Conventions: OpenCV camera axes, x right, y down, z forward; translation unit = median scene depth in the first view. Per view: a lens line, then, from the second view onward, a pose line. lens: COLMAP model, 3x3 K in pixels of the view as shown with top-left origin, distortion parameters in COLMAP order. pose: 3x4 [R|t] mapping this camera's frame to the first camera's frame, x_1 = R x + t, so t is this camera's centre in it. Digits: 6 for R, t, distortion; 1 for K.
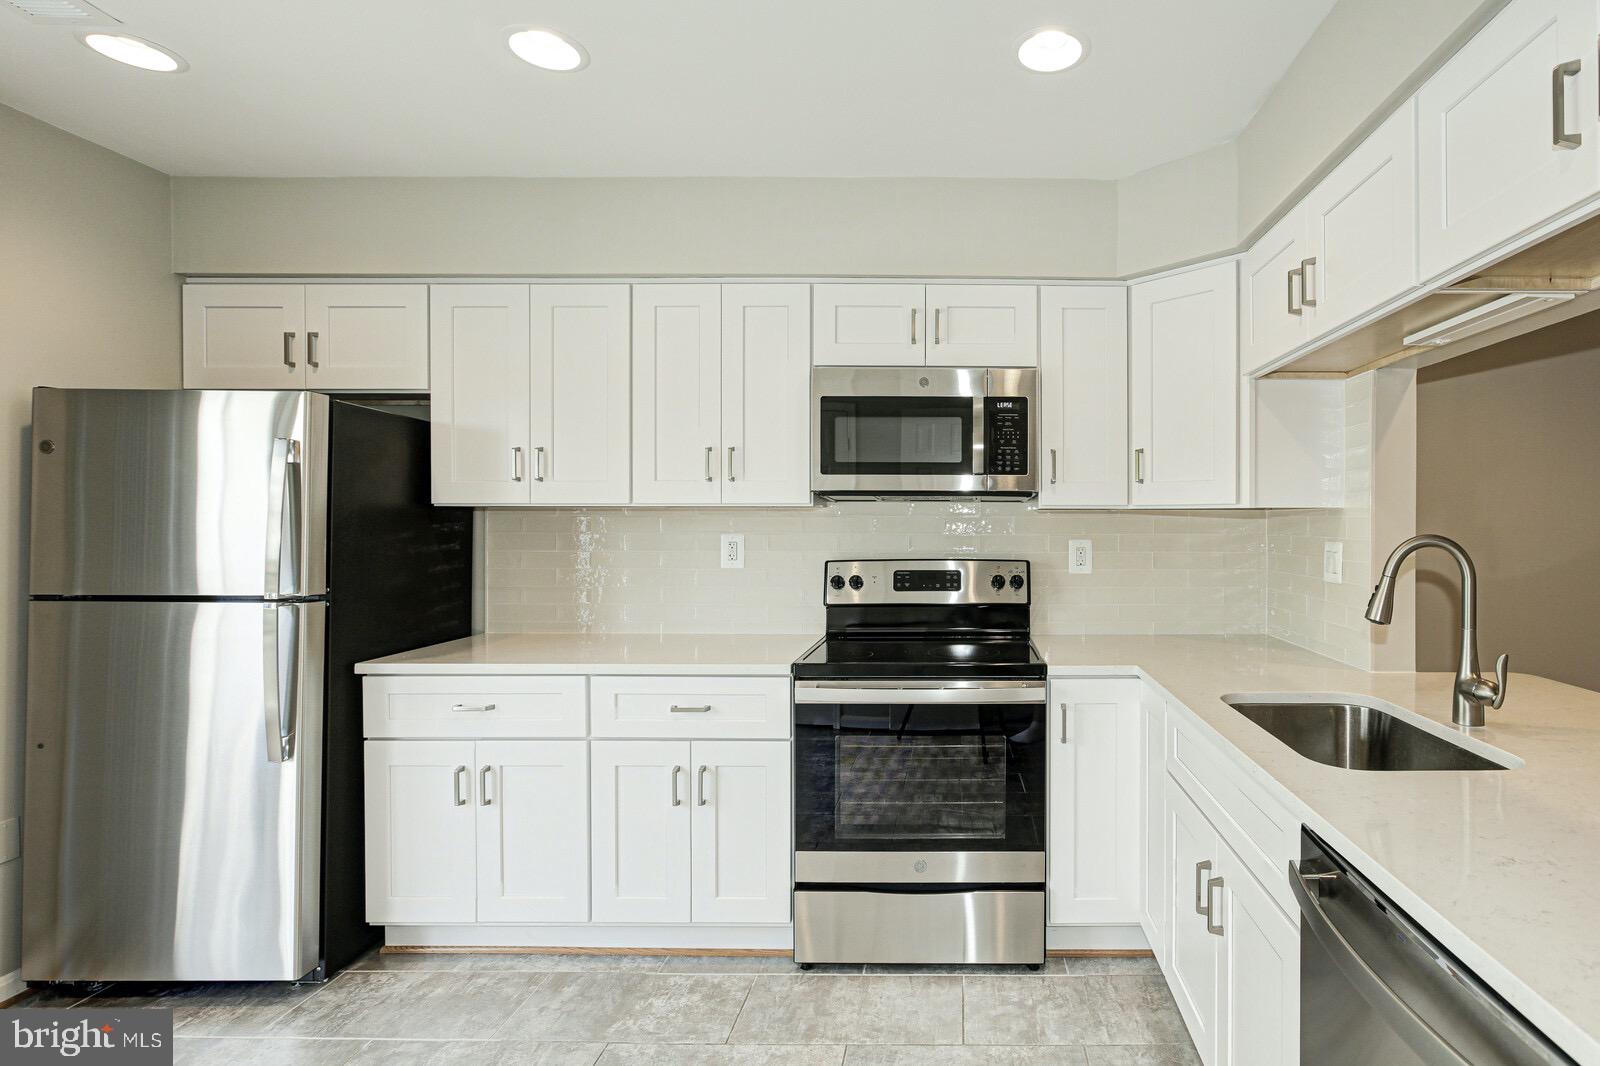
lens RADIAL K [[773.4, 0, 800.0], [0, 773.4, 533.0], [0, 0, 1]] dist [-0.008297, 0.001371]
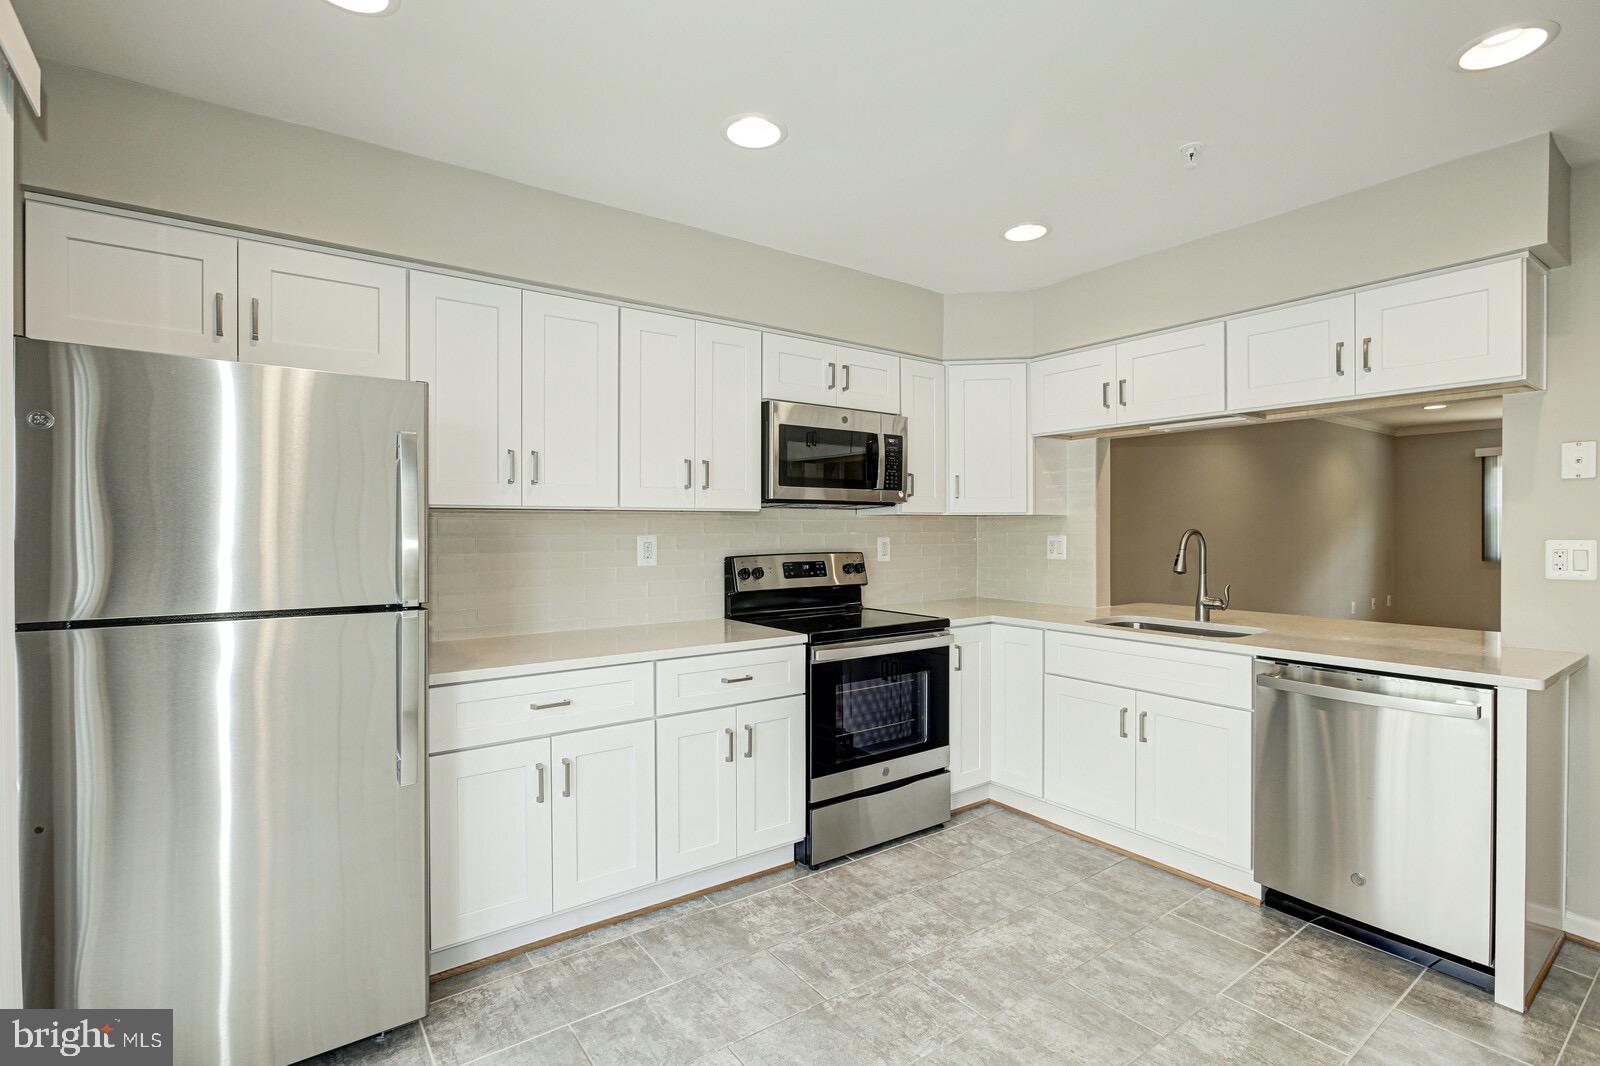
lens RADIAL K [[741.0, 0, 769.3], [0, 741.0, 535.6], [0, 0, 1]] dist [-0.004233, 0.000402]
pose [[0.819747, -0.009104, 0.572653, -0.680758], [0.009859, 0.999950, 0.001785, 0.002152], [-0.572641, 0.004182, 0.819796, 0.022380]]
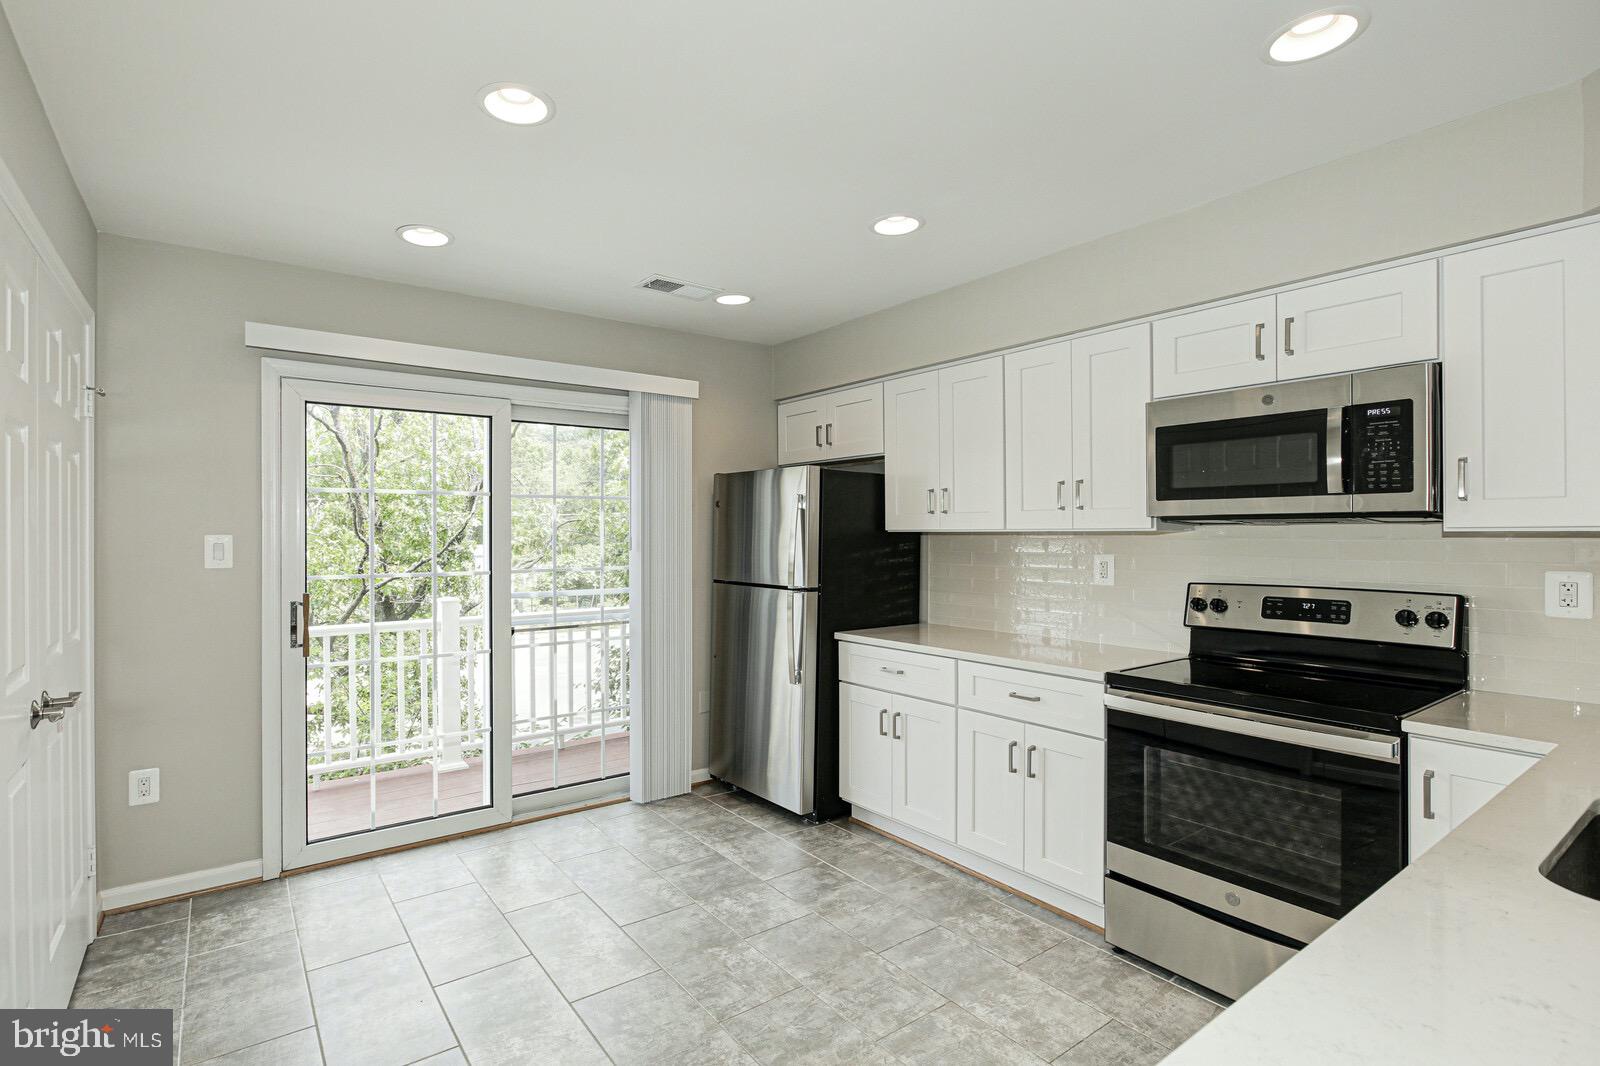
lens RADIAL K [[763.8, 0, 757.2], [0, 763.8, 530.3], [0, 0, 1]] dist [0.001472, 0.000977]
pose [[0.588683, -0.004734, -0.808350, 0.588991], [-0.002212, 0.999970, -0.007467, -0.027895], [0.808361, 0.006184, 0.588654, -0.062077]]
